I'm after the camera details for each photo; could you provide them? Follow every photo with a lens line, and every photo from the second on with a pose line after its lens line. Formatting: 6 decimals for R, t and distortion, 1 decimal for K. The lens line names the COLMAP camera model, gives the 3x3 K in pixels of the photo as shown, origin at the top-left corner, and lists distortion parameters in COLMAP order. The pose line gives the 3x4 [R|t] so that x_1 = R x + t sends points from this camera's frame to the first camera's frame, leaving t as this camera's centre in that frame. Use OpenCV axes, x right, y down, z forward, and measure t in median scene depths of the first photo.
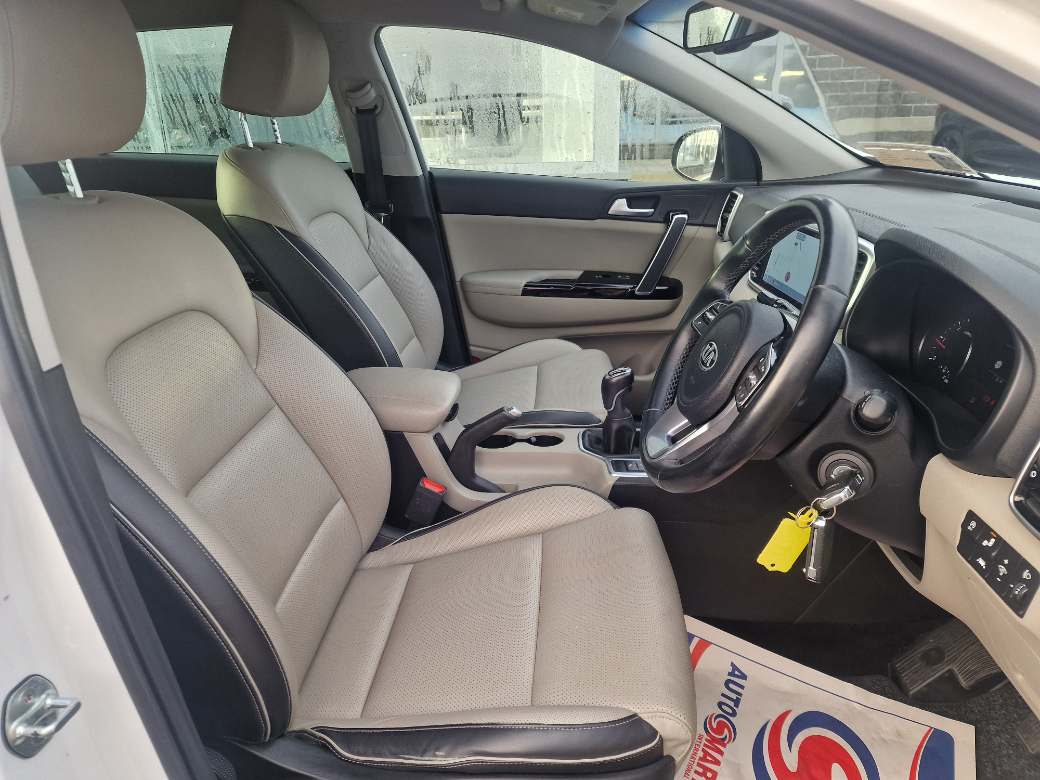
lens RADIAL K [[701.7, 0, 520.0], [0, 701.7, 390.0], [0, 0, 1]] dist [-0.010093, -0.004792]
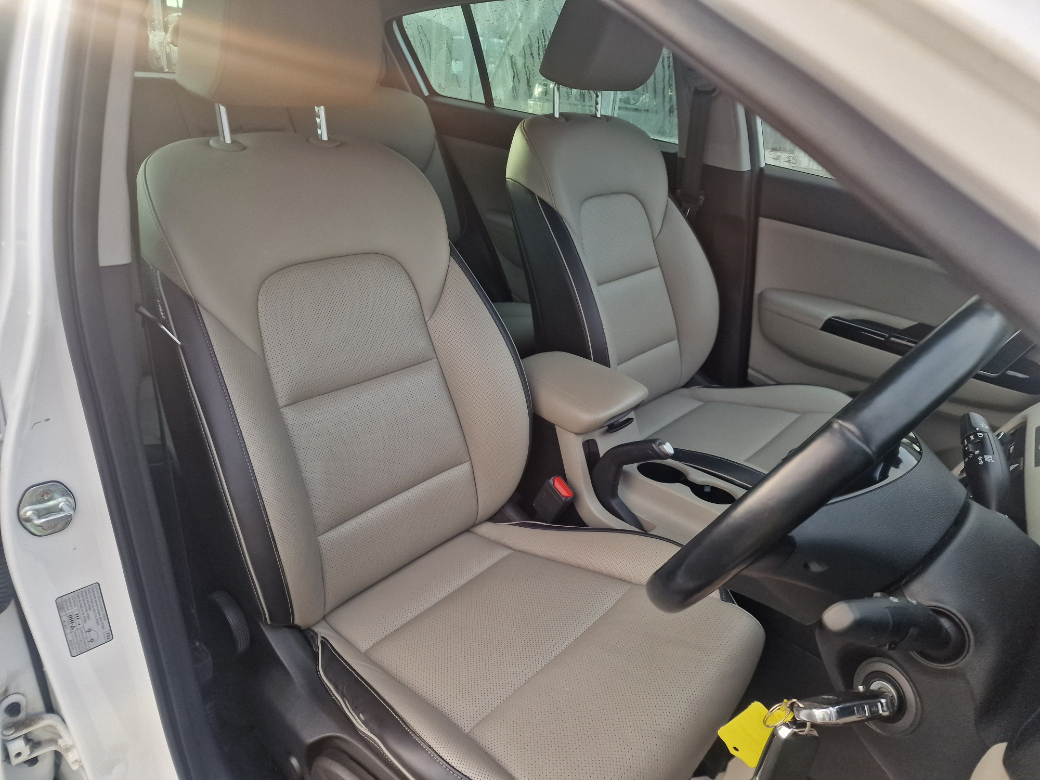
lens RADIAL K [[711.2, 0, 520.0], [0, 711.2, 390.0], [0, 0, 1]] dist [0.057674, -0.086096]
pose [[0.786690, 0.330777, -0.521254, 0.276041], [-0.312687, 0.941521, 0.125555, -0.087553], [0.532303, 0.064217, 0.844115, 0.112610]]
